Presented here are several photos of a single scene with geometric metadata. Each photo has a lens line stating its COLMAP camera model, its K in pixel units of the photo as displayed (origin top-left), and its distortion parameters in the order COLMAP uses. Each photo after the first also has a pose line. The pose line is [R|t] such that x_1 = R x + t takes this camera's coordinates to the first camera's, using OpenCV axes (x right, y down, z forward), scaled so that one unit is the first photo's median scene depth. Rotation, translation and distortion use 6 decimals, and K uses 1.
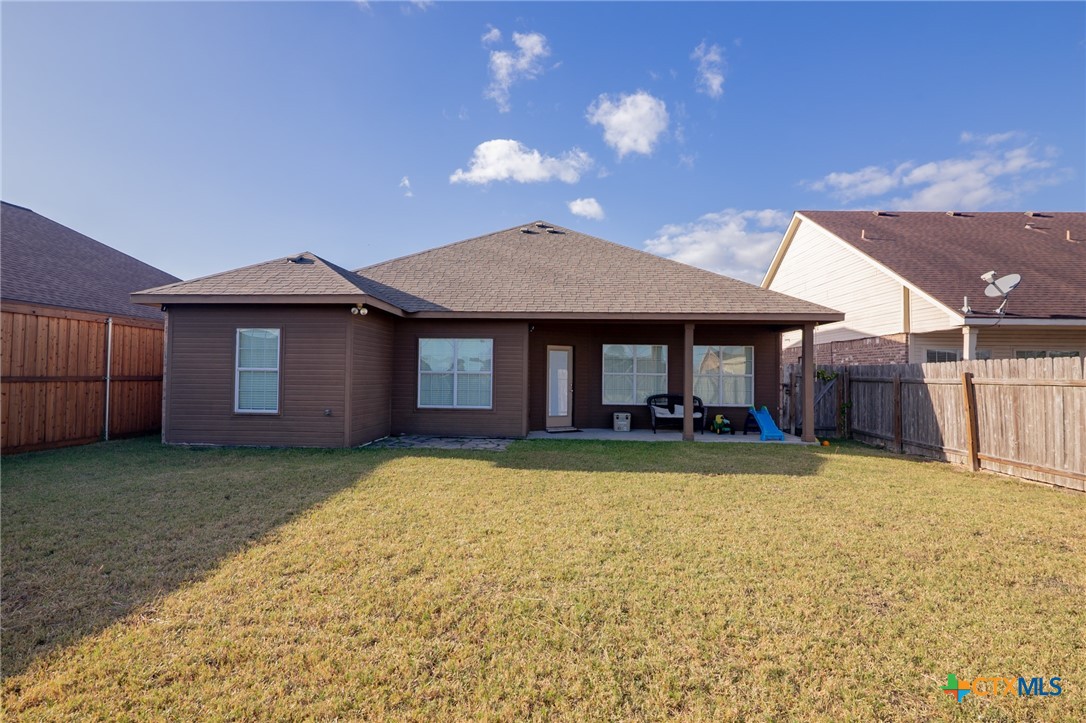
lens RADIAL K [[539.4, 0, 542.2], [0, 539.4, 363.8], [0, 0, 1]] dist [0.003554, 0.002963]
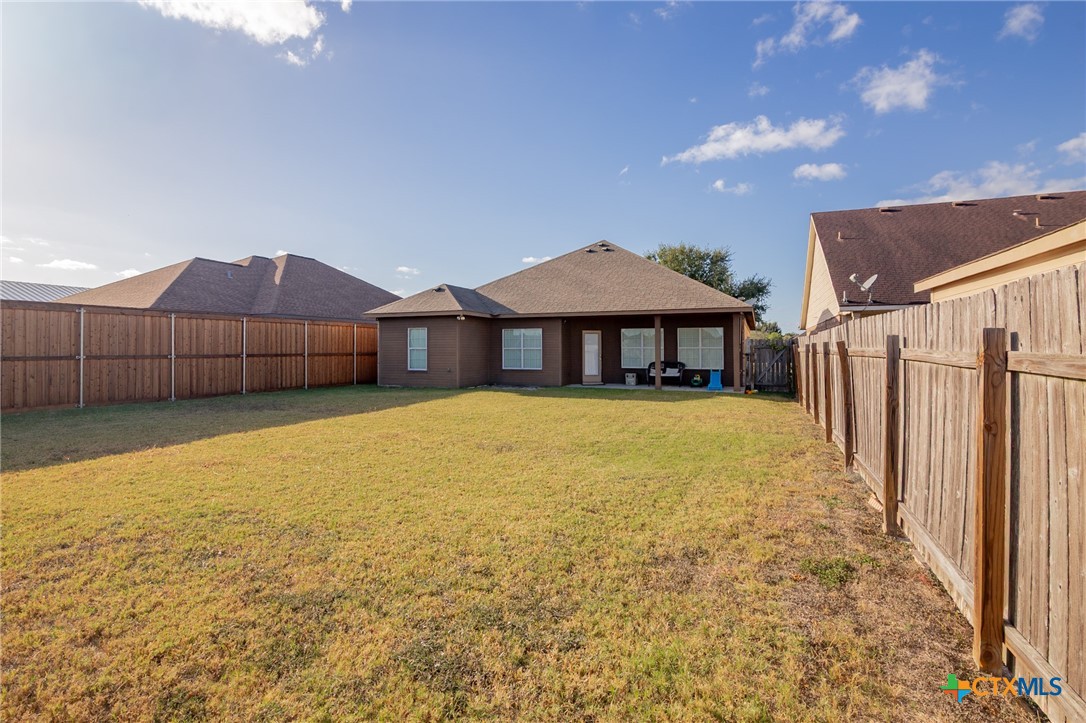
lens RADIAL K [[539.4, 0, 542.9], [0, 539.4, 355.8], [0, 0, 1]] dist [0.003554, 0.002963]
pose [[0.945784, -0.010279, -0.324633, 0.459375], [0.019996, 0.999446, 0.026610, -0.005637], [0.324180, -0.031658, 0.945466, -0.604693]]
